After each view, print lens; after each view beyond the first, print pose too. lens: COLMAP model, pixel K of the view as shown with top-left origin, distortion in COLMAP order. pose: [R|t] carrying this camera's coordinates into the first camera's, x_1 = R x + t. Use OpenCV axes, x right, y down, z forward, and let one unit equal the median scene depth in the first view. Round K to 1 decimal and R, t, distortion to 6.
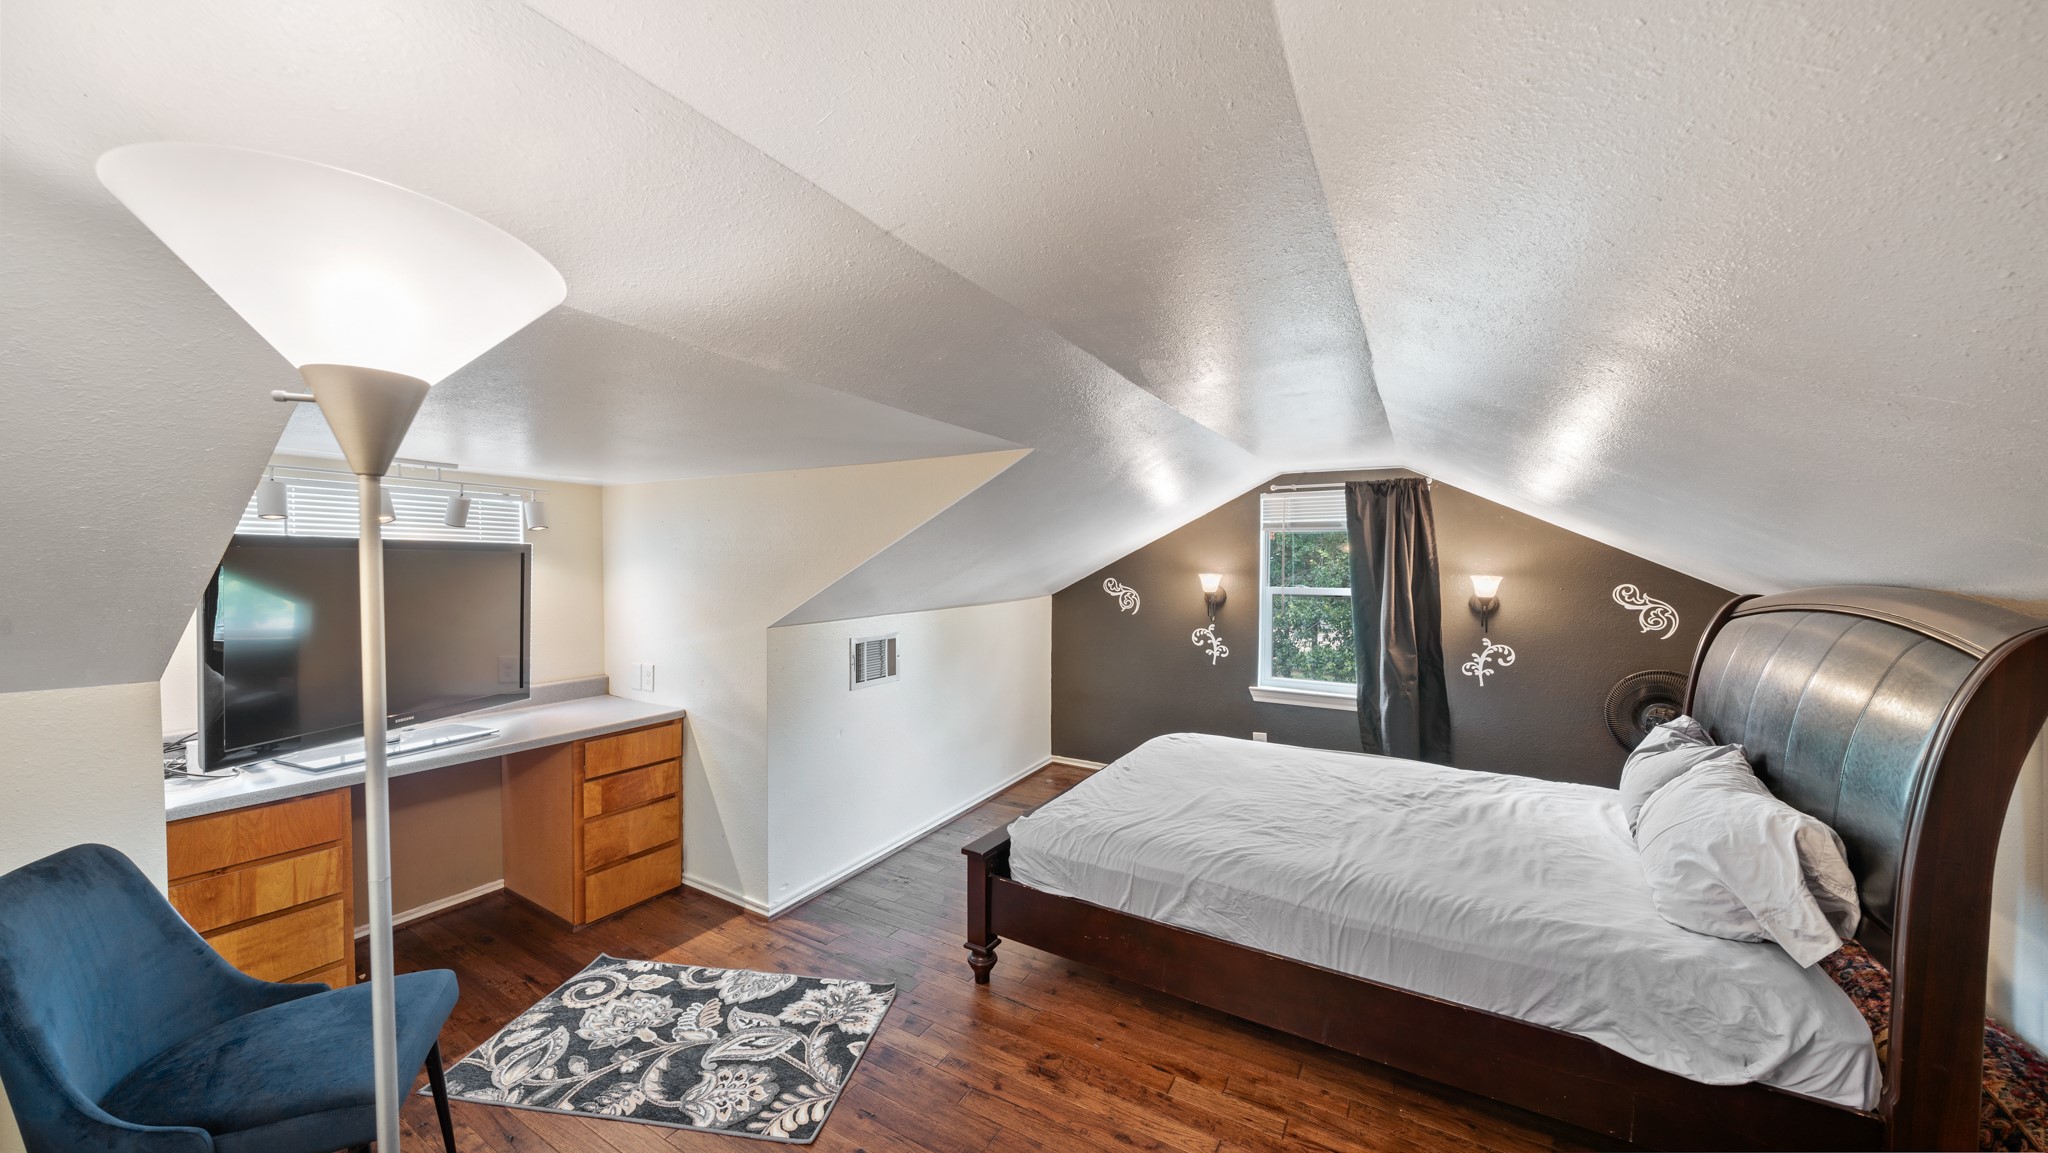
lens RADIAL K [[700.0, 0, 1028.0], [0, 700.0, 576.1], [0, 0, 1]] dist [-0.000281, -0.000021]
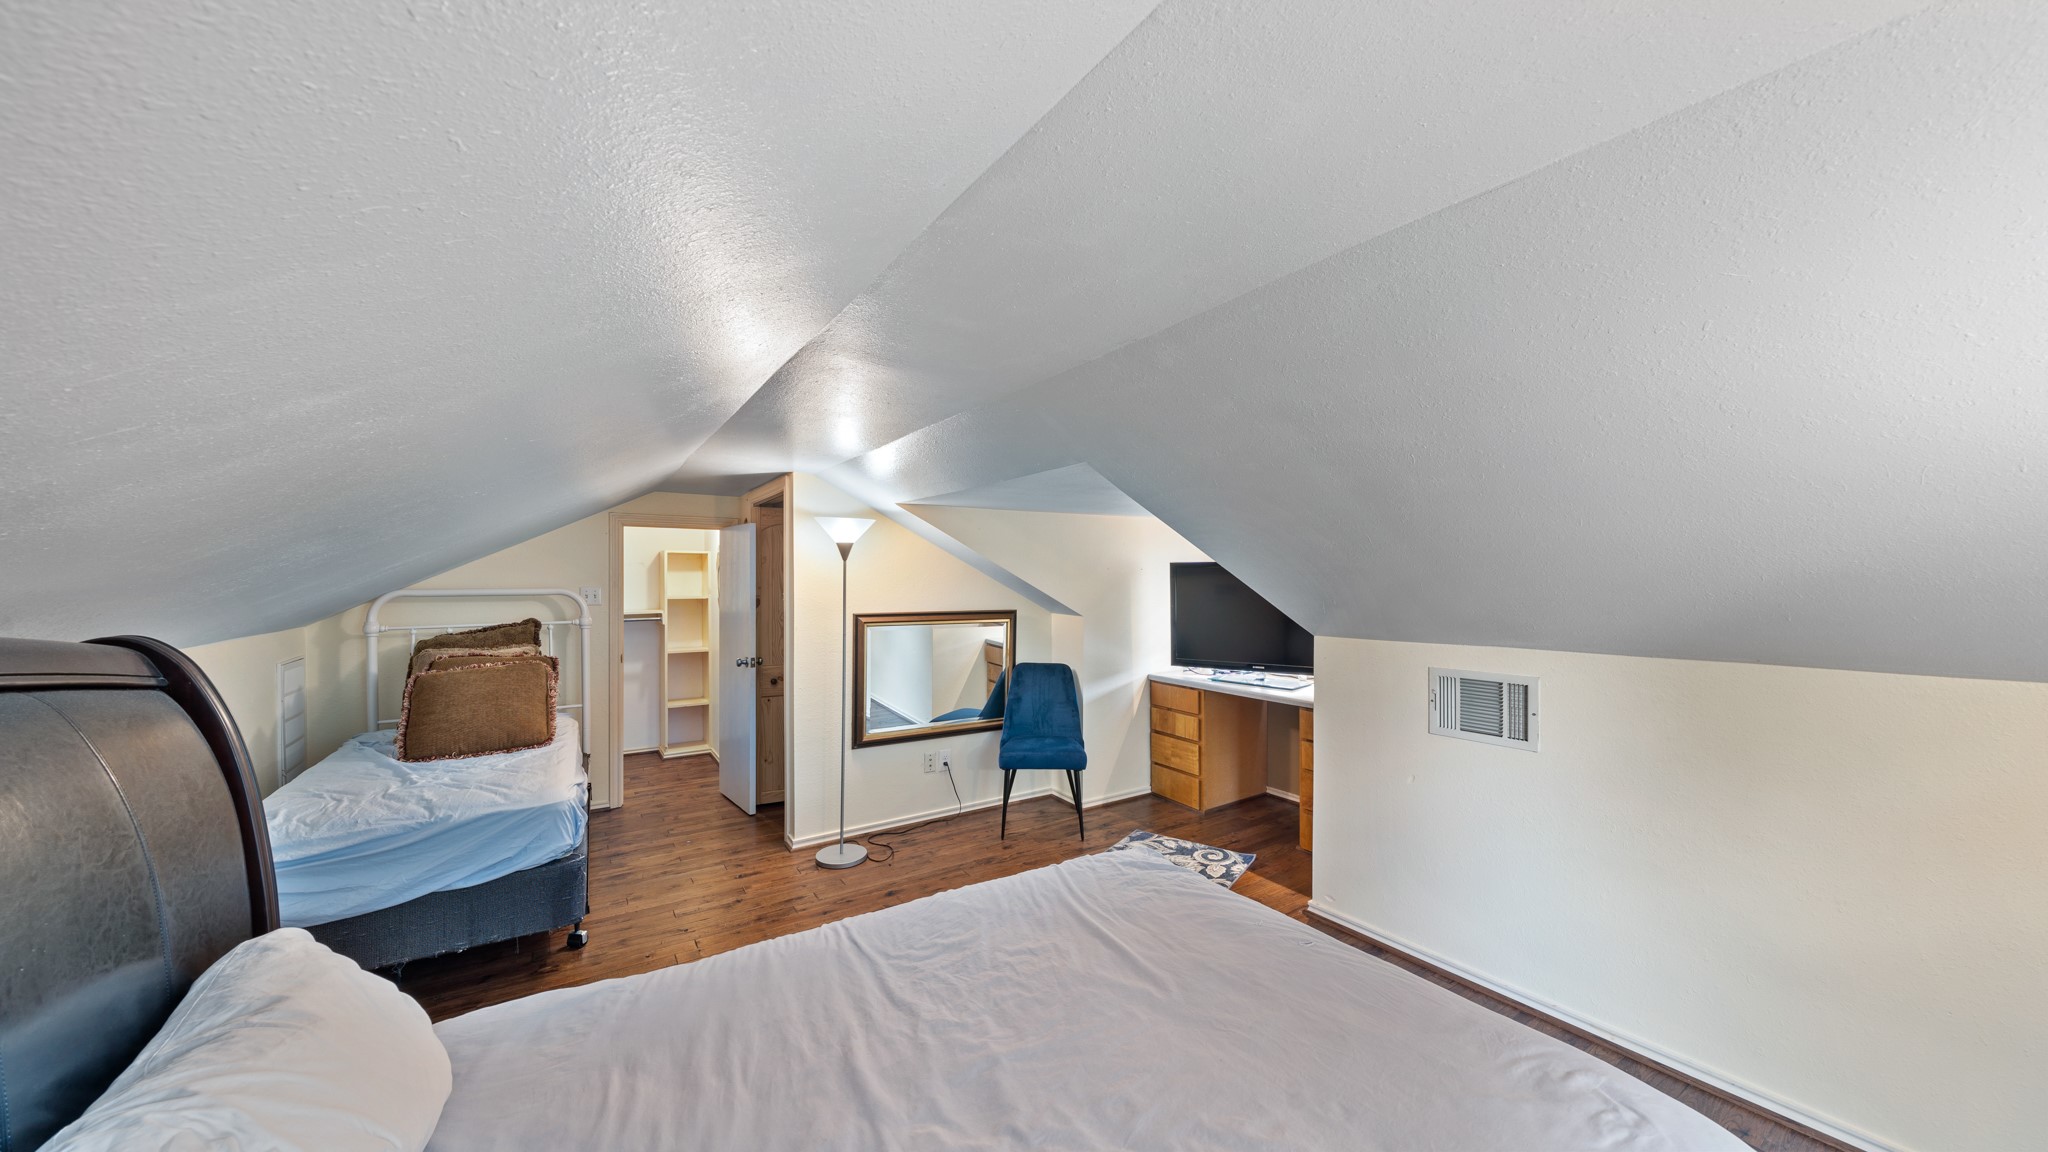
lens RADIAL K [[715.1, 0, 1032.0], [0, 715.1, 578.5], [0, 0, 1]] dist [0.001718, 0.000244]
pose [[-0.448690, -0.001395, -0.893687, 0.942421], [-0.013892, 0.999889, 0.005414, -0.013218], [0.893580, 0.014844, -0.448659, 1.343033]]
